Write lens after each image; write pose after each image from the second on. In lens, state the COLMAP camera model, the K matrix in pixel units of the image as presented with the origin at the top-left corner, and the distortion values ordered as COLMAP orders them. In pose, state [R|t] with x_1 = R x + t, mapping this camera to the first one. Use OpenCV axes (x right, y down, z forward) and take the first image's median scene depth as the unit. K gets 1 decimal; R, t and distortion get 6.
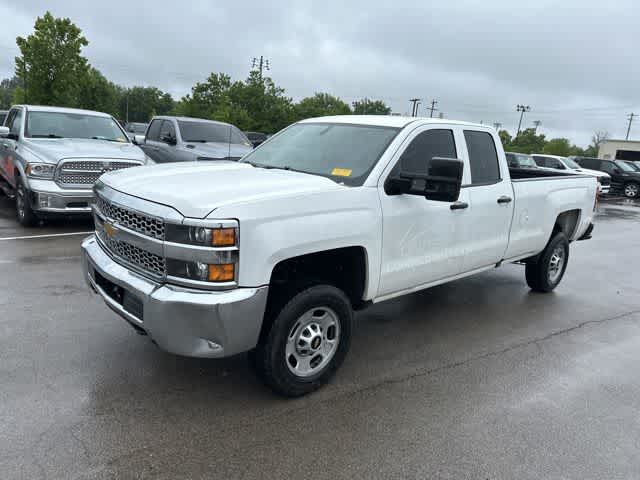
lens RADIAL K [[467.9, 0, 320.0], [0, 467.9, 240.0], [0, 0, 1]] dist [0.047708, -0.046425]
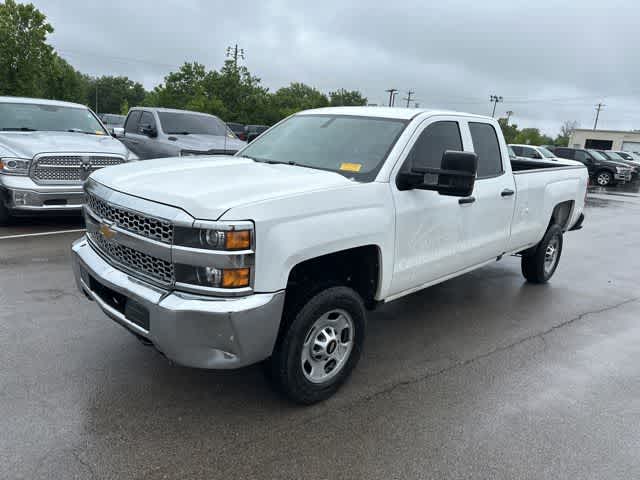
lens RADIAL K [[468.2, 0, 325.0], [0, 468.2, 240.9], [0, 0, 1]] dist [0.036162, -0.029410]
pose [[0.998135, -0.018465, 0.058191, -0.050806], [0.017245, 0.999622, 0.021402, -0.012293], [-0.058564, -0.020359, 0.998076, 0.036956]]
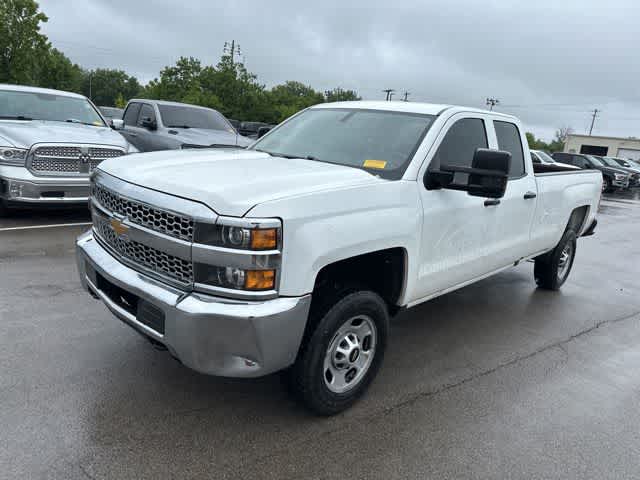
lens RADIAL K [[468.8, 0, 319.9], [0, 468.8, 247.0], [0, 0, 1]] dist [0.022405, -0.004725]
pose [[0.997813, 0.003964, 0.065986, -0.093061], [-0.006290, 0.999365, 0.035076, -0.012657], [-0.065805, -0.035414, 0.997204, 0.082759]]
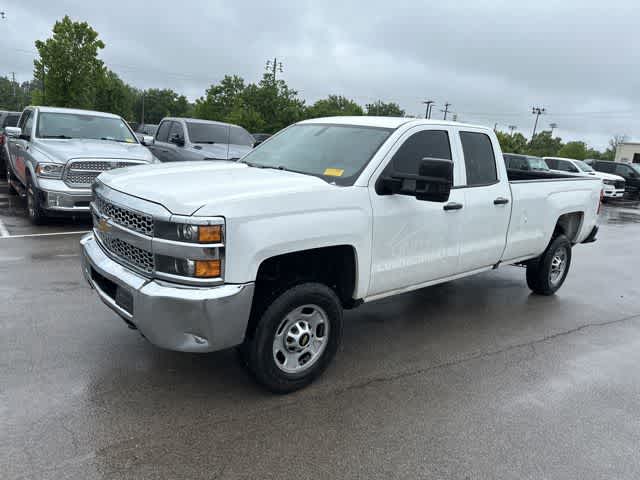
lens RADIAL K [[467.9, 0, 320.0], [0, 467.9, 240.0], [0, 0, 1]] dist [0.047708, -0.046425]
pose [[0.999575, 0.009215, -0.027656, 0.036209], [-0.009344, 0.999946, -0.004525, 0.005249], [0.027613, 0.004781, 0.999607, -0.009418]]
